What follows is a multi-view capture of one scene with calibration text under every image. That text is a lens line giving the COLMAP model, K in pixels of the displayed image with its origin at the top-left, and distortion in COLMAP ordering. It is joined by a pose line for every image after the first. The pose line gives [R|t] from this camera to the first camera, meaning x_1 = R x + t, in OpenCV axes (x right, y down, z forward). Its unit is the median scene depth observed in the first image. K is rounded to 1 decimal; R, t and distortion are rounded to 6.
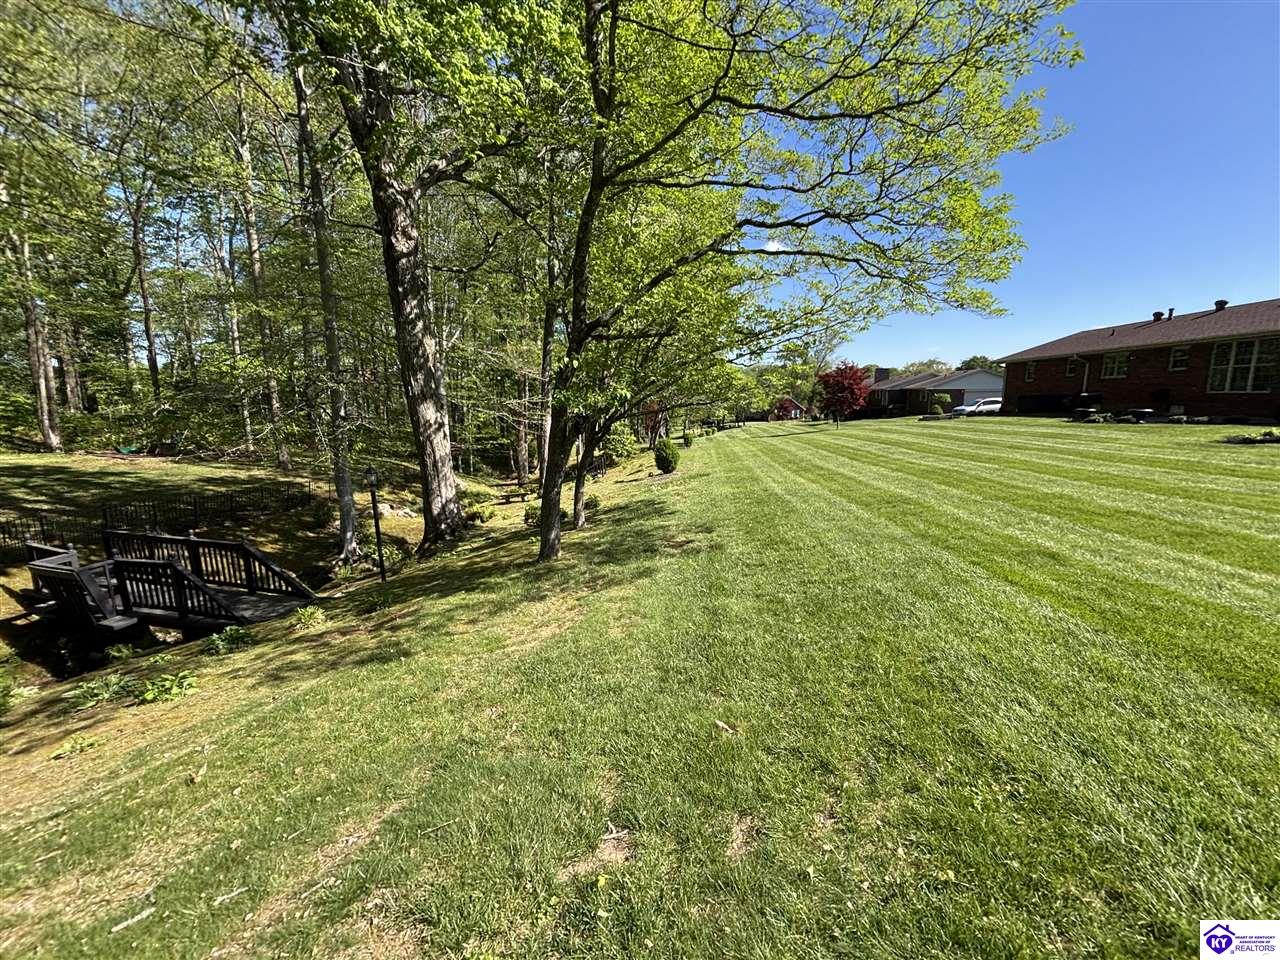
lens RADIAL K [[512.5, 0, 641.6], [0, 512.5, 481.9], [0, 0, 1]] dist [0.002906, 0.000273]
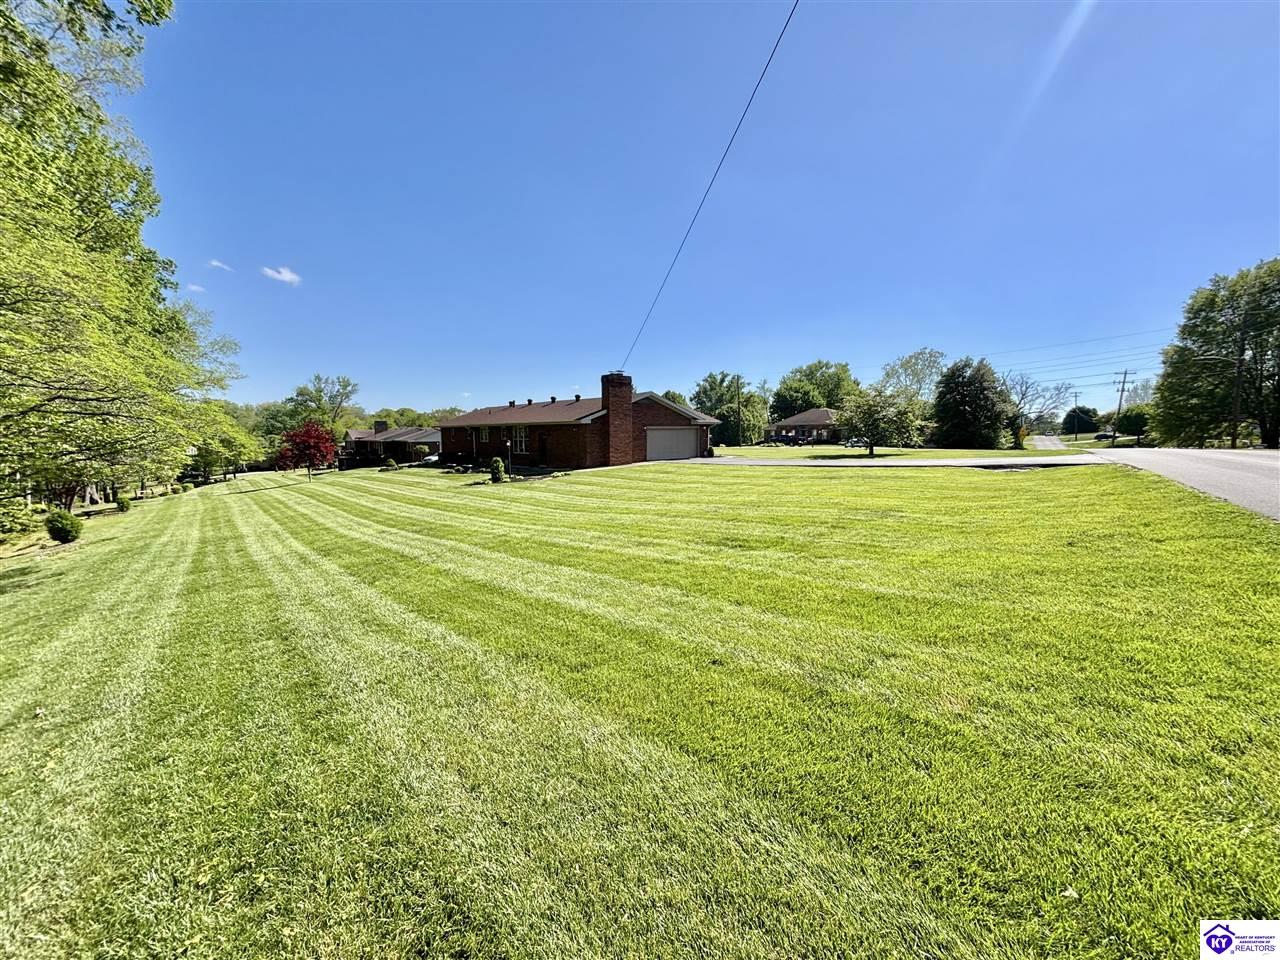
lens RADIAL K [[512.5, 0, 641.6], [0, 512.5, 481.9], [0, 0, 1]] dist [0.002906, 0.000273]
pose [[0.677689, -0.066865, 0.732302, 0.038181], [0.123398, 0.992076, -0.023611, 0.013399], [-0.724921, 0.106365, 0.680571, -0.268071]]
